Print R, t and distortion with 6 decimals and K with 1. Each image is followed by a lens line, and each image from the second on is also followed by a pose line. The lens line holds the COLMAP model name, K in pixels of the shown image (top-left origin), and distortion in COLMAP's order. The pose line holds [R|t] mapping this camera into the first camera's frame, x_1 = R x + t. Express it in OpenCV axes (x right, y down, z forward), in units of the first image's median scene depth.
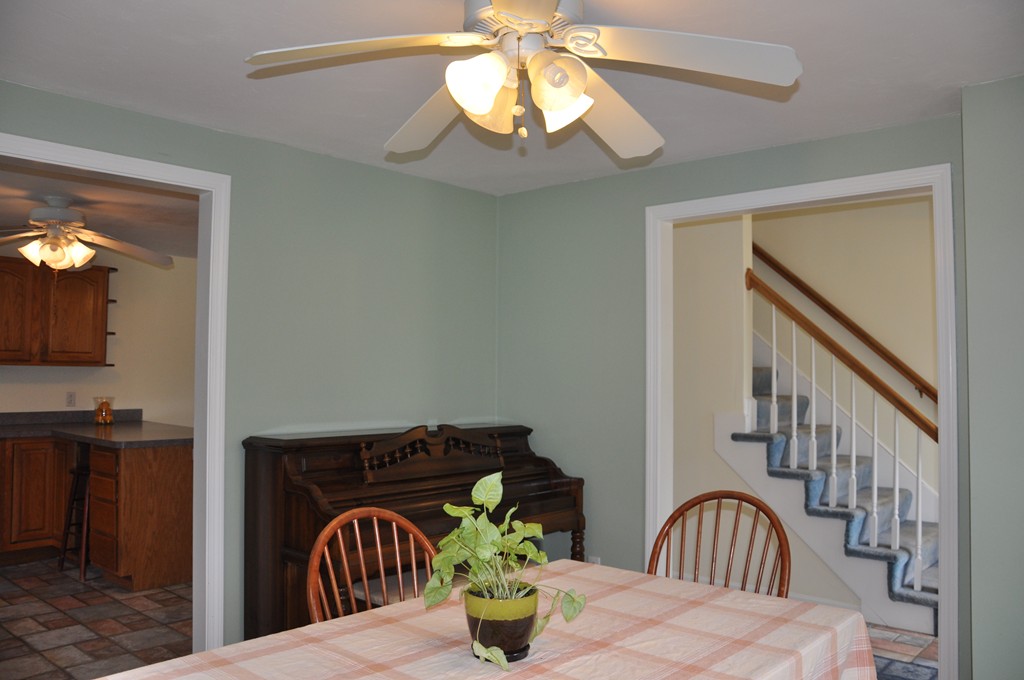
lens RADIAL K [[804.5, 0, 510.0], [0, 804.5, 338.2], [0, 0, 1]] dist [-0.163281, 0.132697]
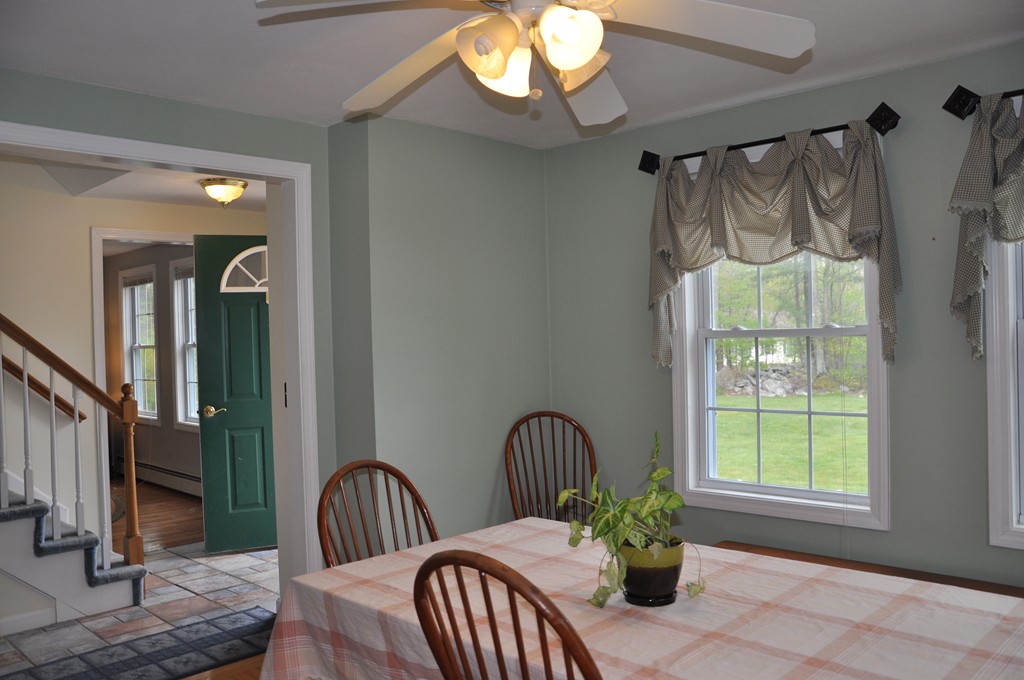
lens RADIAL K [[804.5, 0, 510.0], [0, 804.5, 338.2], [0, 0, 1]] dist [-0.163281, 0.132697]
pose [[0.033374, -0.005126, 0.999430, -0.925974], [-0.023394, 0.999709, 0.005908, 0.029958], [-0.999169, -0.023578, 0.033244, 0.969639]]
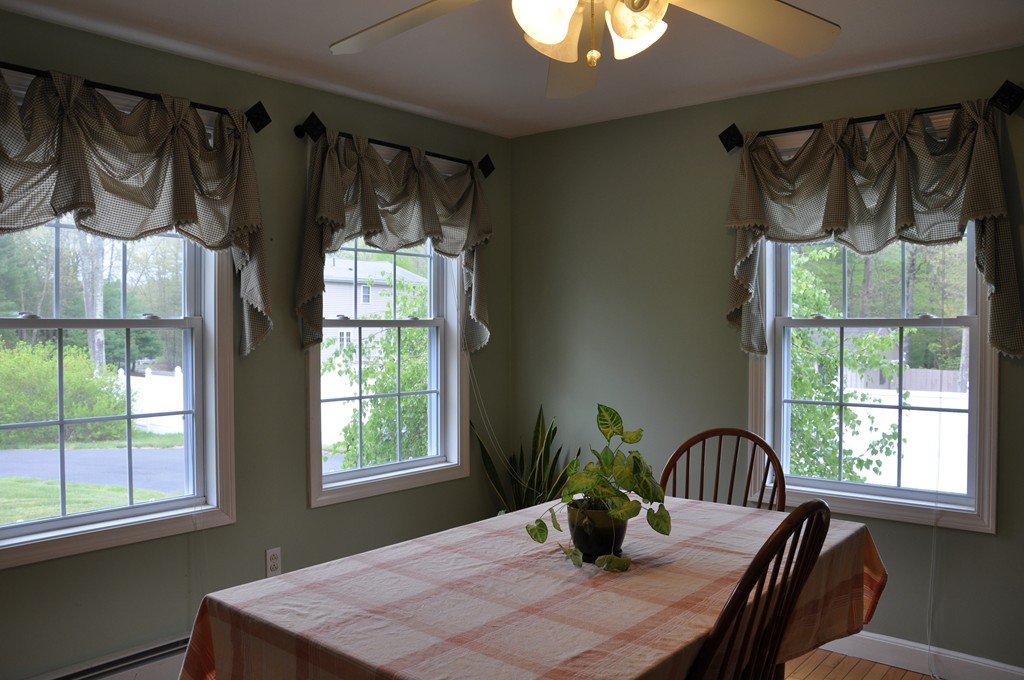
lens RADIAL K [[804.5, 0, 510.0], [0, 804.5, 338.2], [0, 0, 1]] dist [-0.163281, 0.132697]
pose [[-0.999813, -0.002451, -0.019198, 0.121196], [-0.001901, 0.999589, -0.028603, 0.080703], [0.019260, -0.028562, -0.999406, 1.857487]]
